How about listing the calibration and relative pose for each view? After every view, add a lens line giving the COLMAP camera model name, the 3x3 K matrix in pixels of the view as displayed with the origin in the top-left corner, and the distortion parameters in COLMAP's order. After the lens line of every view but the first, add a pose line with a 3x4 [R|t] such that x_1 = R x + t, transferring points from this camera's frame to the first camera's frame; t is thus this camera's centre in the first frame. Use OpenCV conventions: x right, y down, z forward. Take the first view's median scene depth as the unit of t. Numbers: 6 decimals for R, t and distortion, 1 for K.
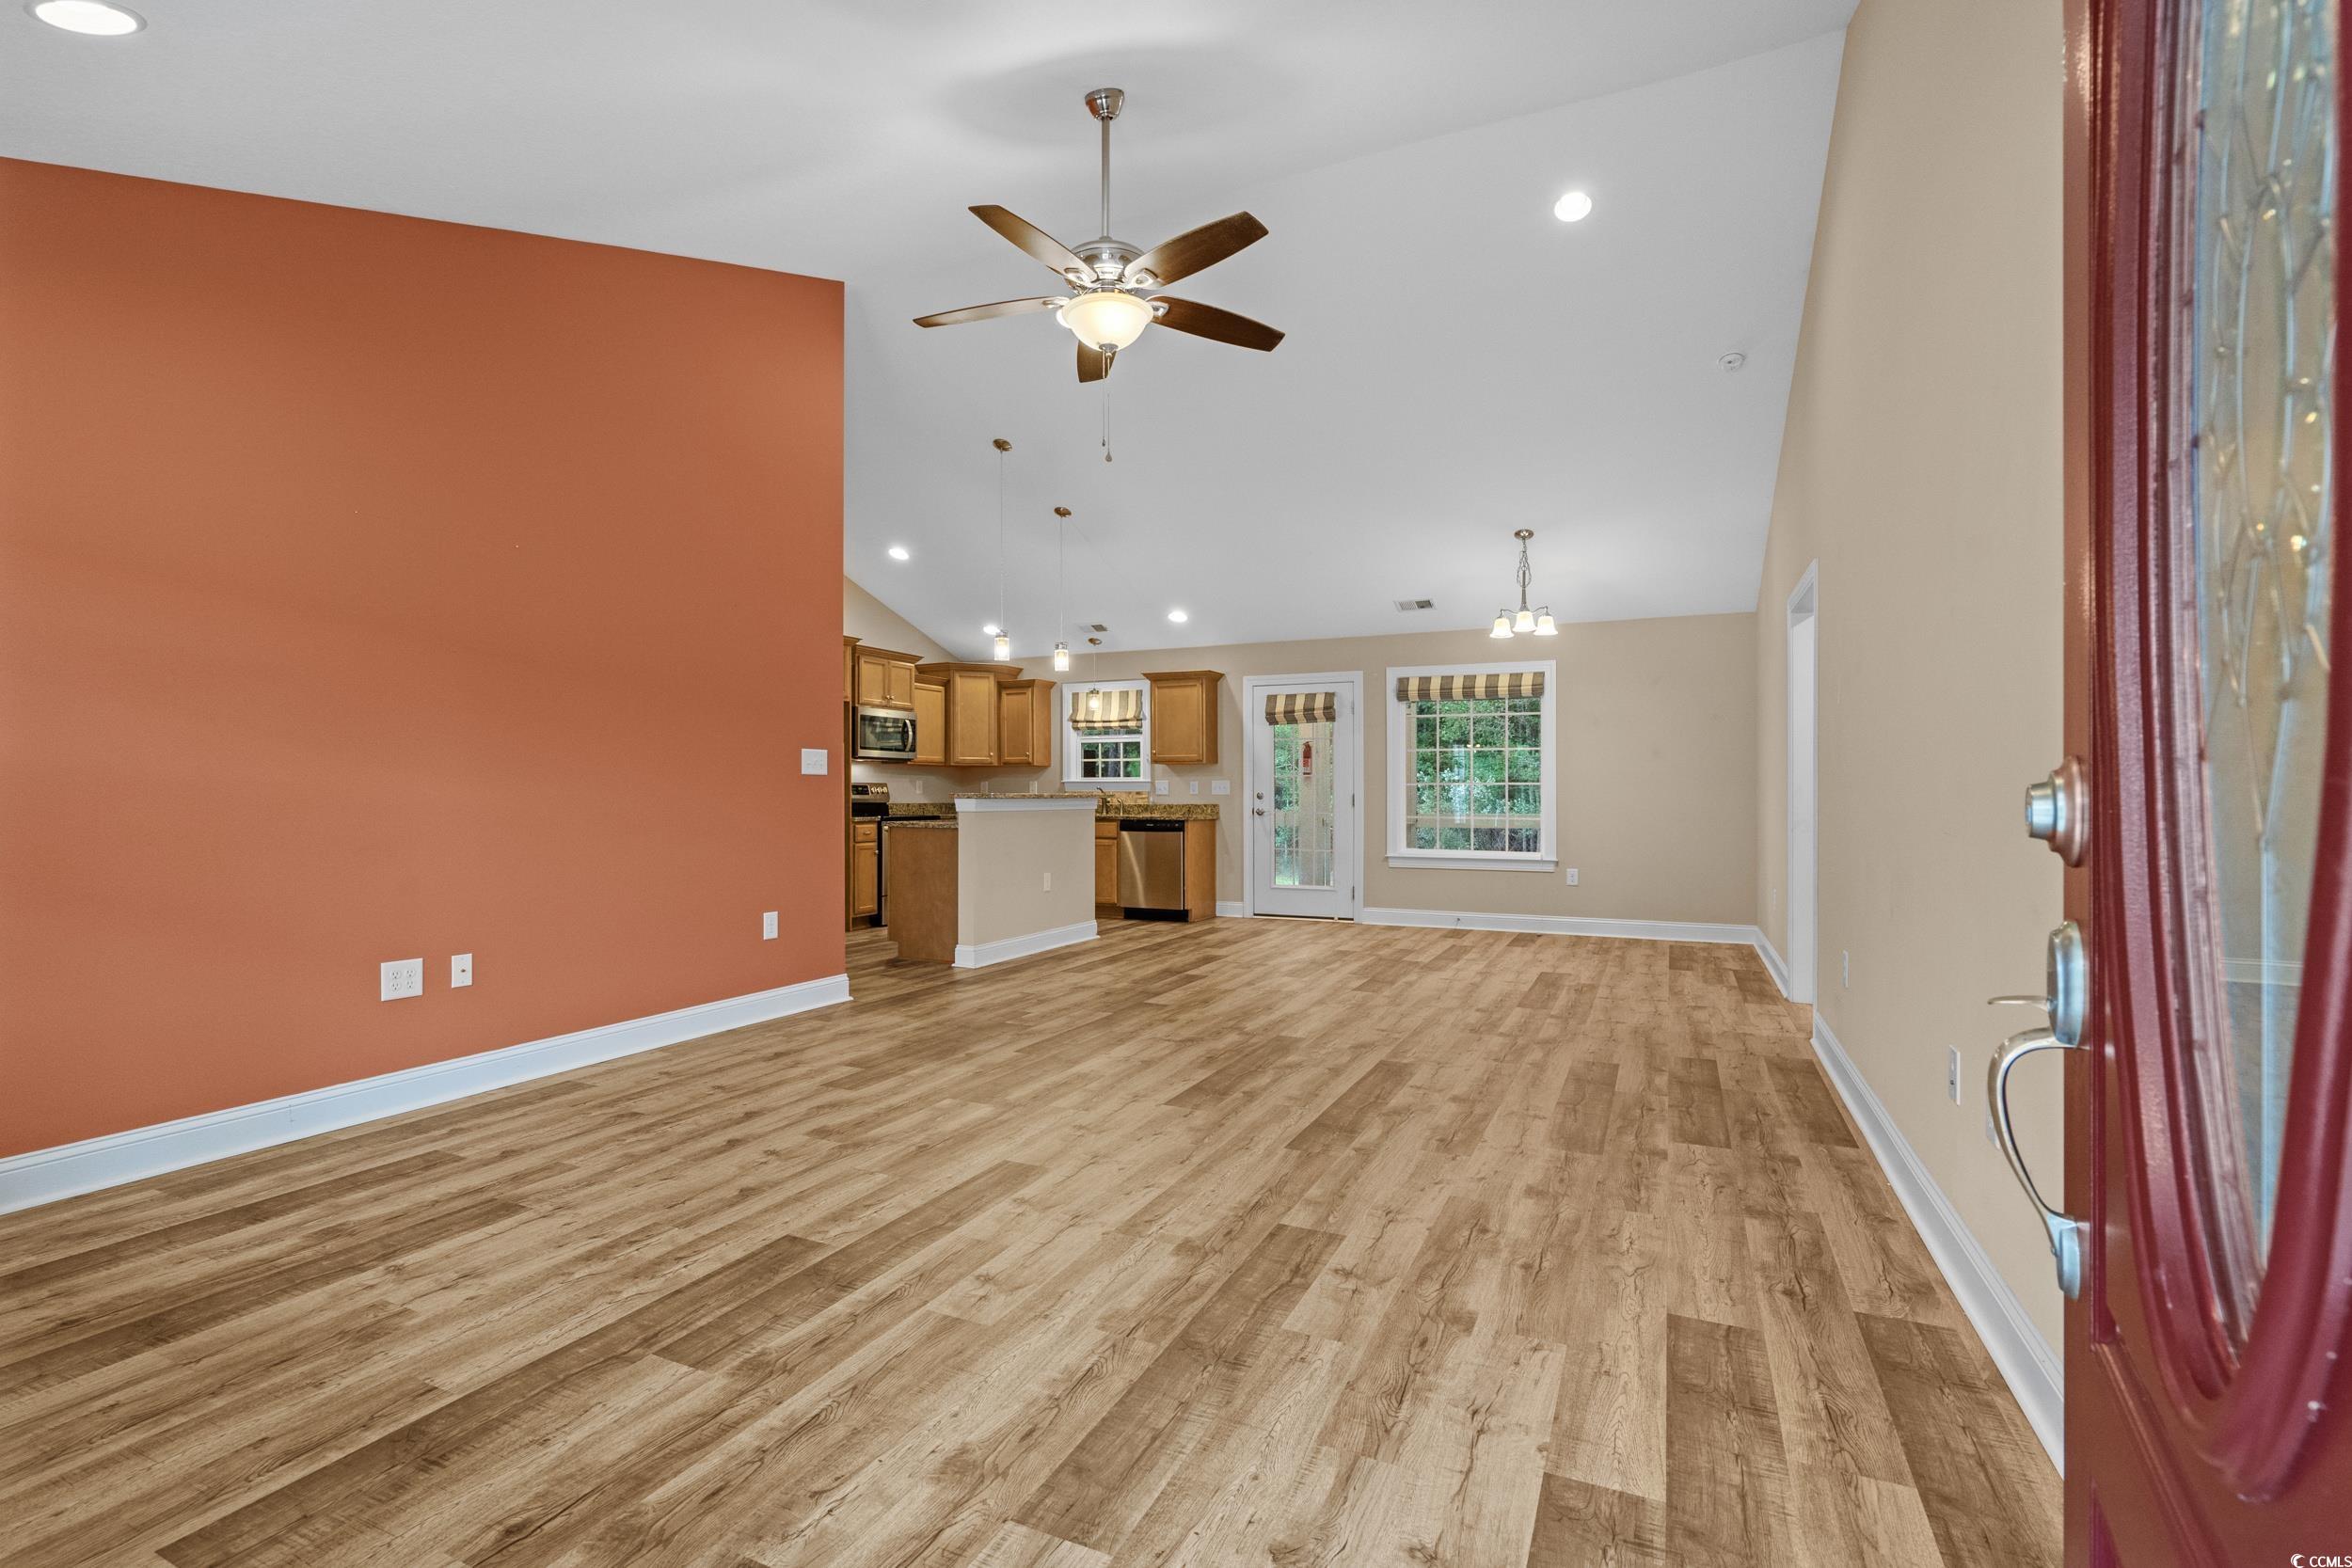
lens RADIAL K [[1052.7, 0, 1156.9], [0, 1052.7, 768.4], [0, 0, 1]] dist [-0.001269, 0.000862]
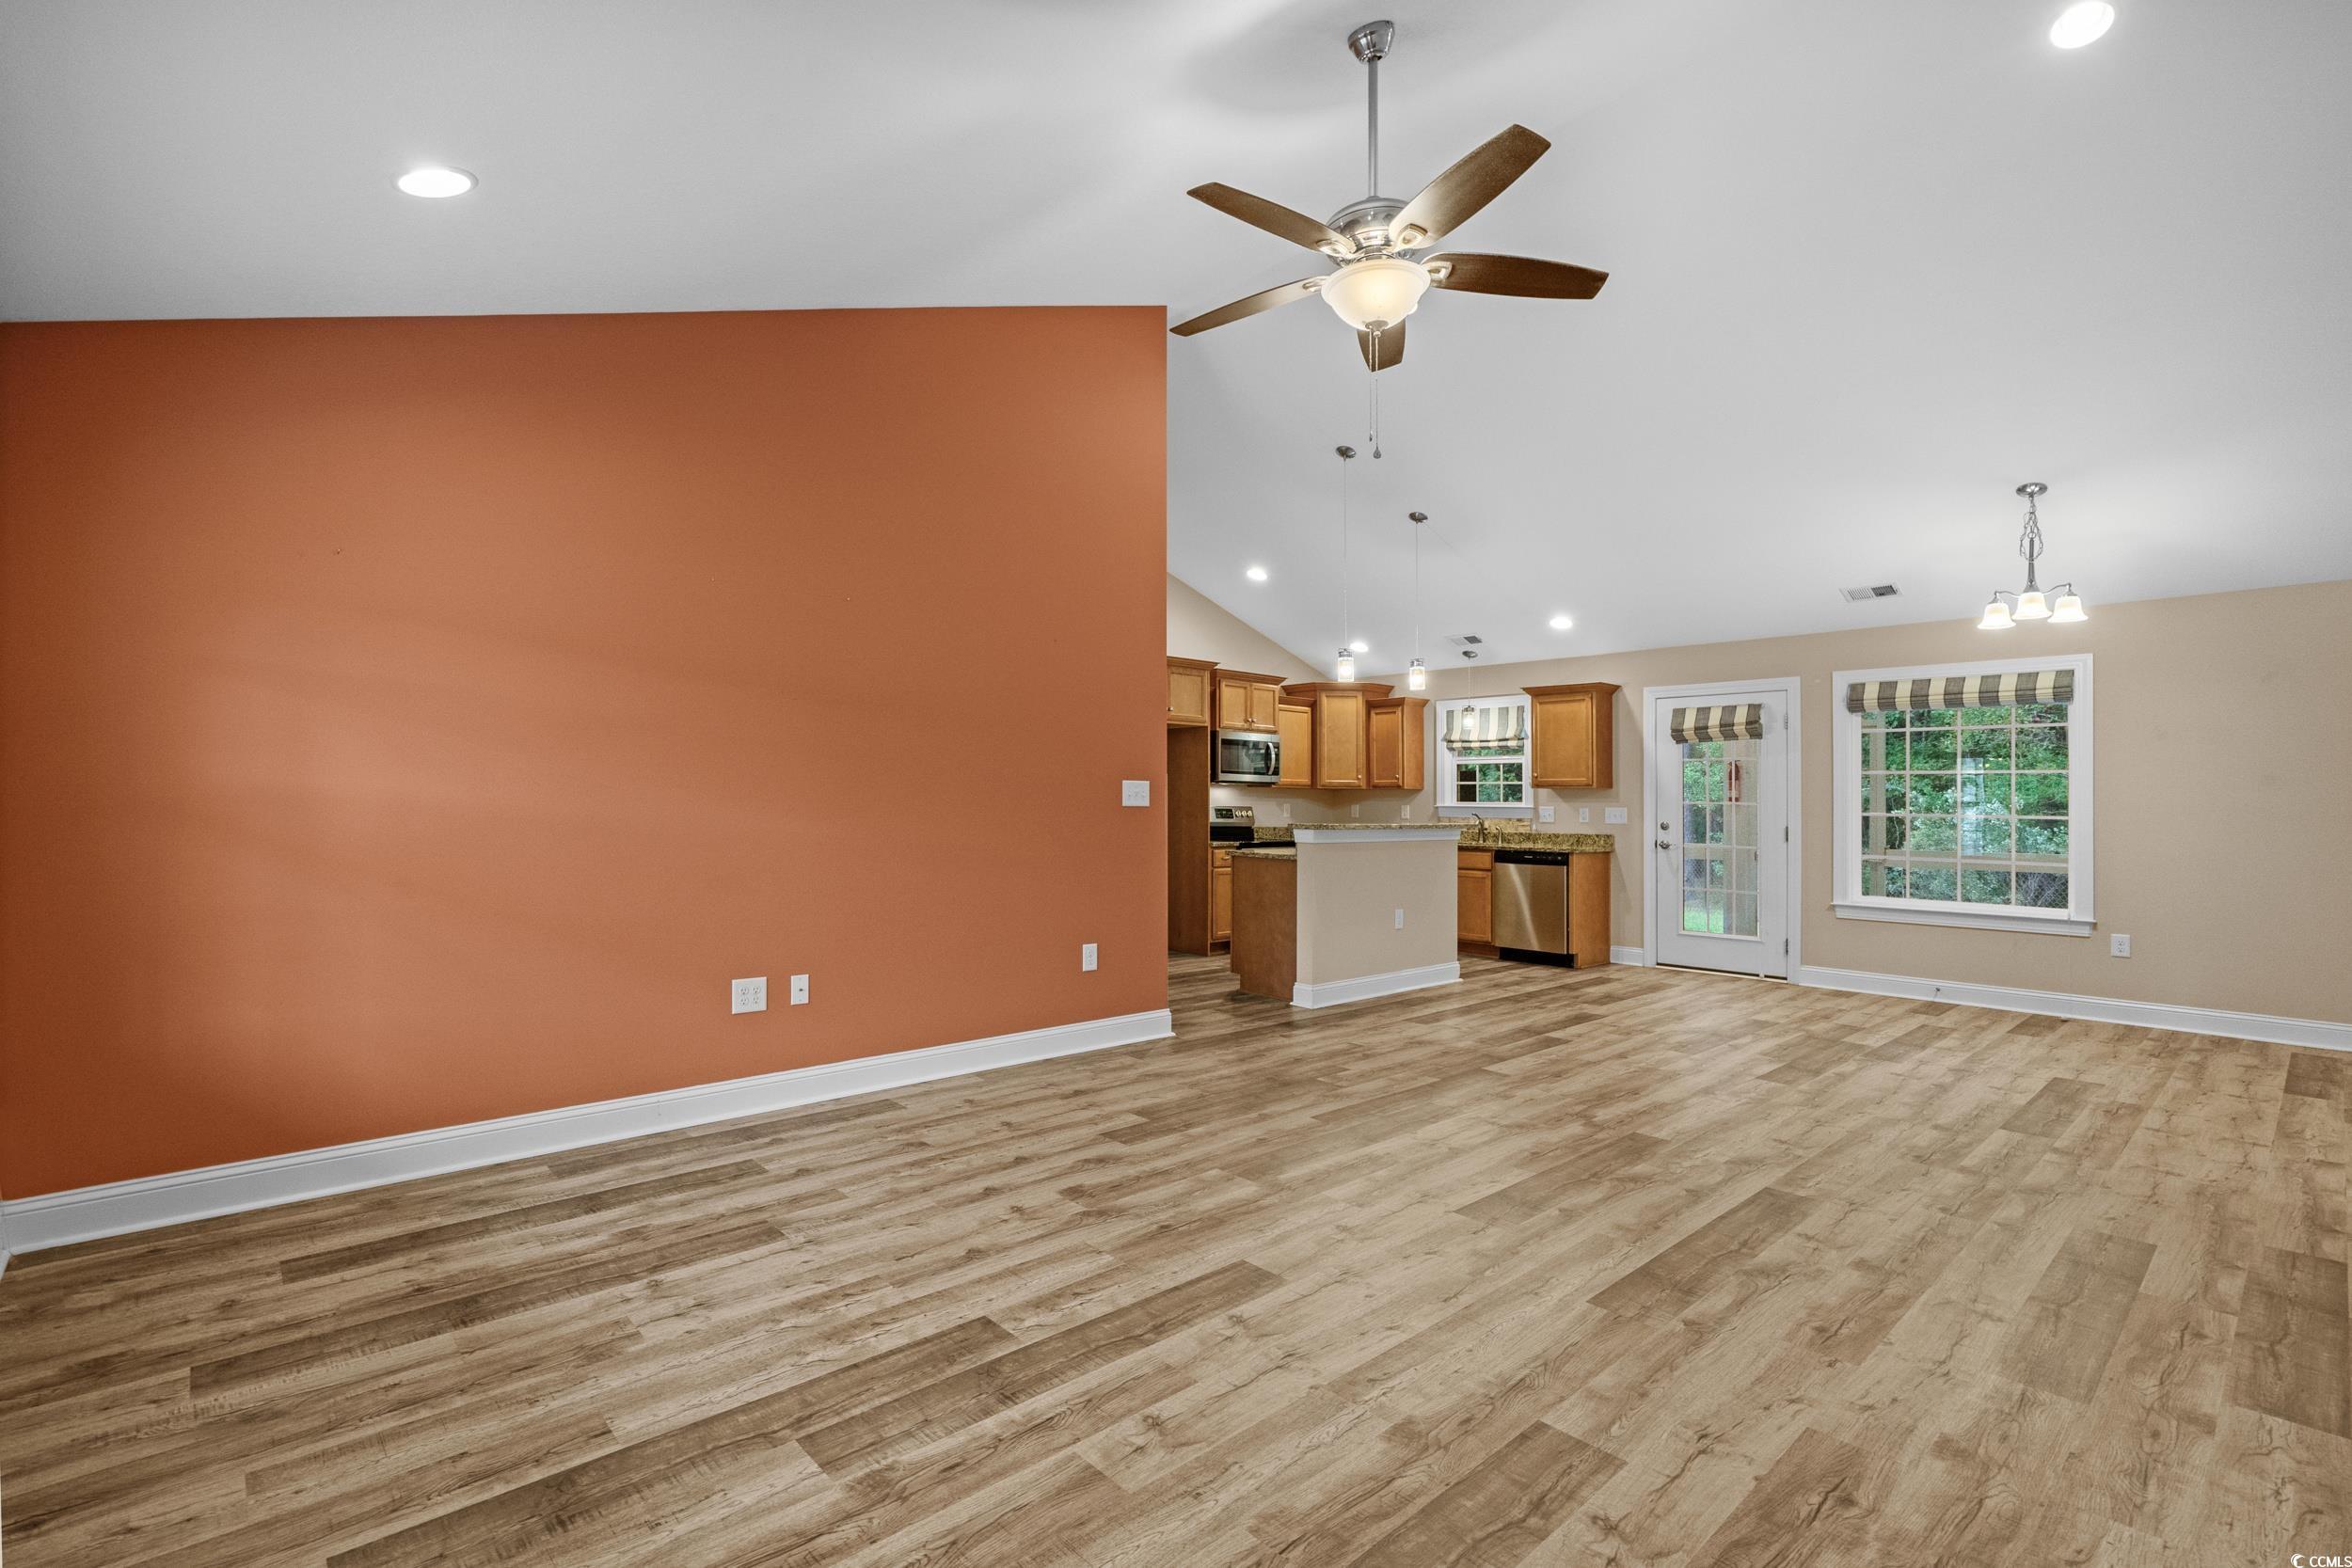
lens RADIAL K [[1052.7, 0, 1167.3], [0, 1052.7, 778.5], [0, 0, 1]] dist [-0.001269, 0.000862]
pose [[0.926580, -0.001272, -0.376096, 0.075911], [0.000196, 0.999996, -0.002899, -0.017423], [0.376098, 0.002612, 0.926576, 0.090106]]
